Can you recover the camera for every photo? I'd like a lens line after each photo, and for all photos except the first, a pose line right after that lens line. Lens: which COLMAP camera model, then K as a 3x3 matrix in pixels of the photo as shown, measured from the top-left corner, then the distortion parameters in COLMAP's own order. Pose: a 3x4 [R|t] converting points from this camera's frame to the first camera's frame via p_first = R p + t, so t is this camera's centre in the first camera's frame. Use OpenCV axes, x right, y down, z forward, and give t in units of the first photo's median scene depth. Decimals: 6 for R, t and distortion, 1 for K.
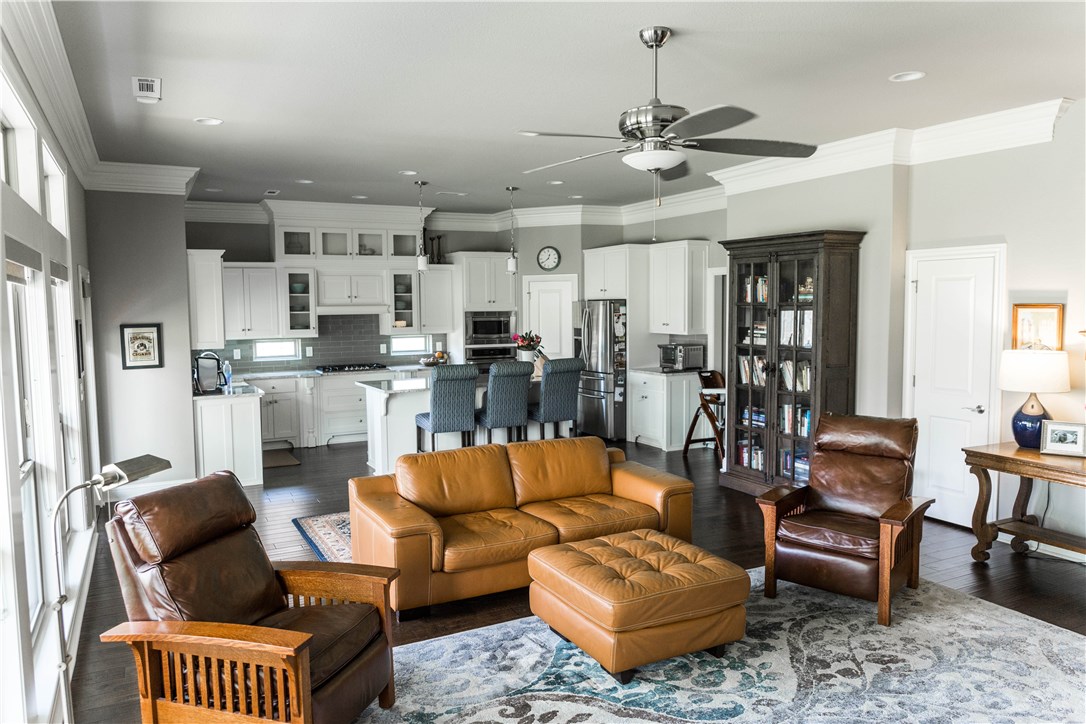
lens RADIAL K [[746.8, 0, 535.1], [0, 746.8, 371.5], [0, 0, 1]] dist [0.020080, 0.001633]
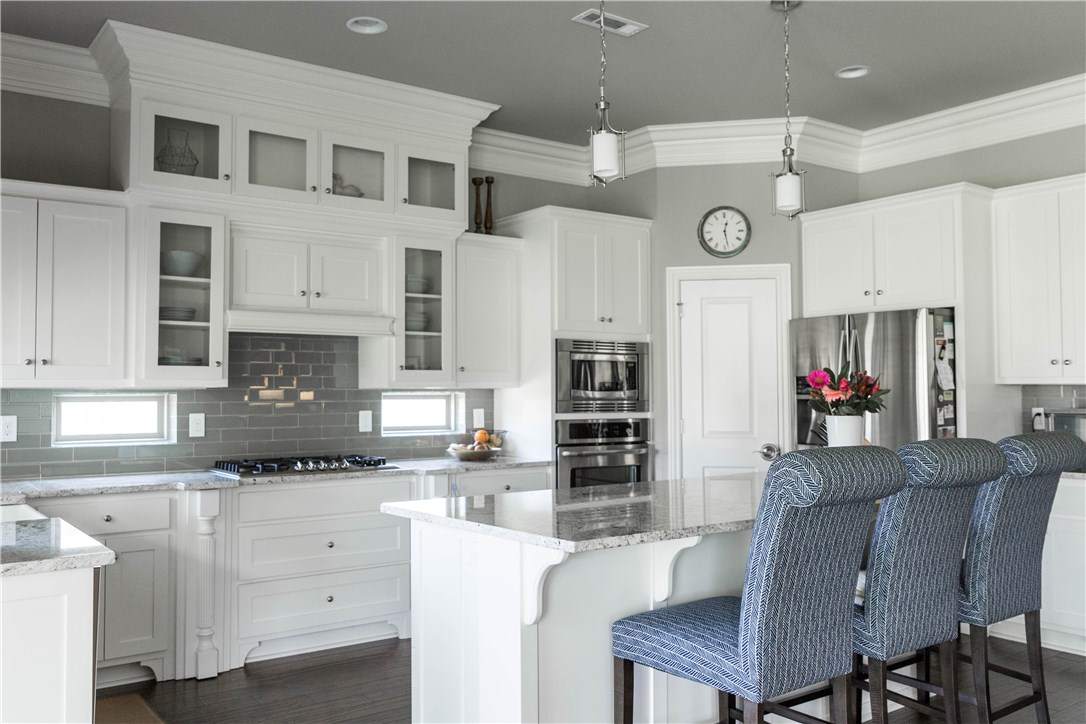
lens RADIAL K [[933.0, 0, 541.8], [0, 933.0, 367.9], [0, 0, 1]] dist [-0.004537, -0.012220]
pose [[0.988888, 0.012756, 0.148113, -0.196004], [0.004264, 0.993468, -0.114030, 0.001120], [-0.148601, 0.113394, 0.982374, 0.482412]]
